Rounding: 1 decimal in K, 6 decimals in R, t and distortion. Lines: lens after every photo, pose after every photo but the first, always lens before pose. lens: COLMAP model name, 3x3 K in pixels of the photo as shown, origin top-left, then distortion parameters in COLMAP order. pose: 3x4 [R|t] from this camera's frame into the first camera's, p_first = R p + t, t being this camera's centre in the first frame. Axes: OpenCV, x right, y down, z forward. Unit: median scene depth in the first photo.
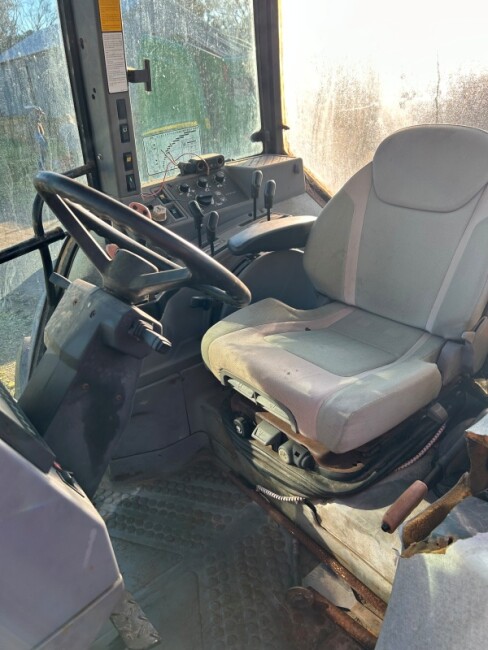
lens RADIAL K [[488.0, 0, 247.2], [0, 488.0, 325.0], [0, 0, 1]] dist [0.058666, -0.065017]
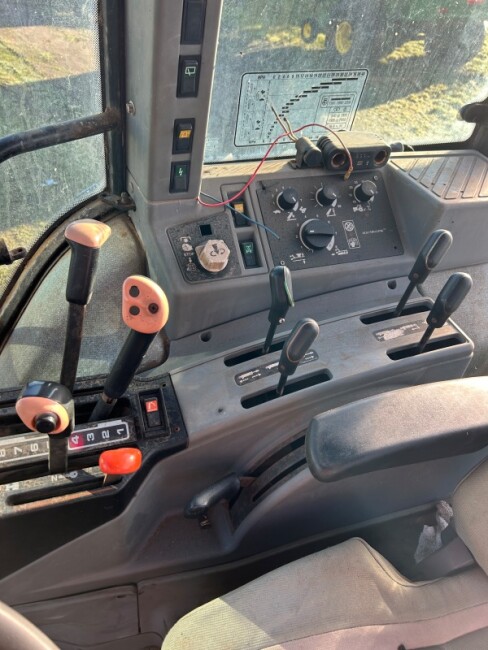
lens RADIAL K [[488.0, 0, 247.2], [0, 488.0, 325.0], [0, 0, 1]] dist [0.058666, -0.065017]
pose [[0.919385, 0.374185, -0.121315, -0.057680], [-0.329043, 0.900572, 0.284078, -0.295033], [0.215551, -0.221259, 0.951095, 0.483498]]
